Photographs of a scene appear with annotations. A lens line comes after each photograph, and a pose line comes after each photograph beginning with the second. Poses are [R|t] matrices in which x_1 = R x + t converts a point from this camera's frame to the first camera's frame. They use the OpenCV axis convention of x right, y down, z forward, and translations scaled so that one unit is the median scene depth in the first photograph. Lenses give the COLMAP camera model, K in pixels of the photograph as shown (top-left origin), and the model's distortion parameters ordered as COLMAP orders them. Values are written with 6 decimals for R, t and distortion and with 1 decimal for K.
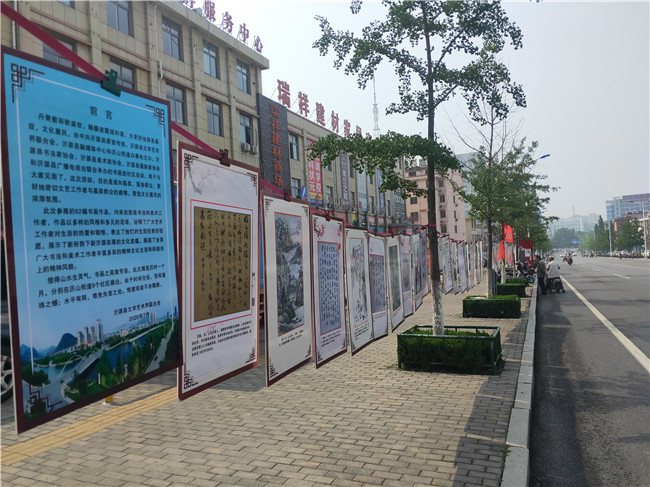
lens RADIAL K [[497.7, 0, 325.0], [0, 497.7, 243.5], [0, 0, 1]] dist [0.009330, -0.003093]
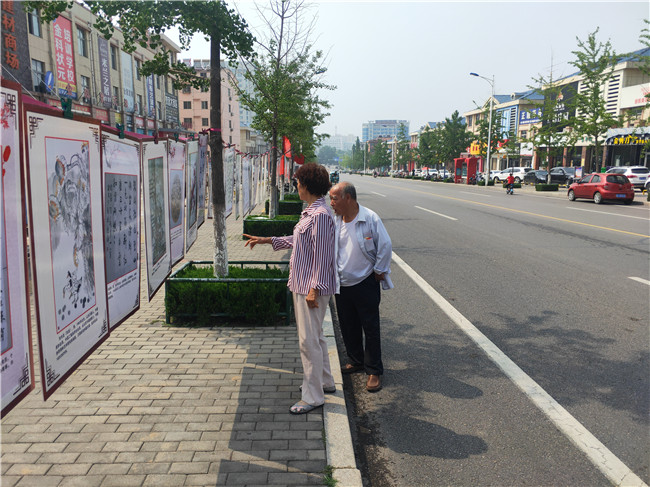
lens RADIAL K [[493.9, 0, 329.5], [0, 493.9, 246.5], [0, 0, 1]] dist [0.003049, -0.003292]
pose [[0.897439, -0.021958, 0.440591, 0.018859], [-0.060203, 0.983320, 0.171633, -0.001394], [-0.437011, -0.180555, 0.881148, 0.115049]]
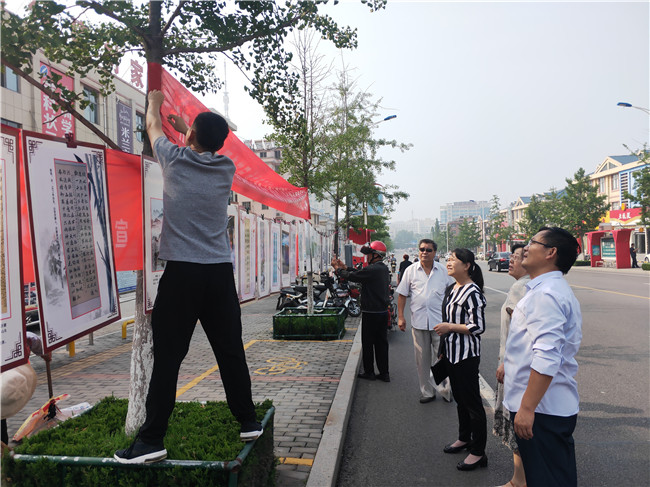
lens RADIAL K [[497.7, 0, 325.0], [0, 497.7, 243.5], [0, 0, 1]] dist [0.009330, -0.003093]
pose [[0.957825, 0.024846, 0.286276, 0.450992], [-0.026362, 0.999651, 0.001445, 0.023870], [-0.286141, -0.008931, 0.958146, 1.013627]]
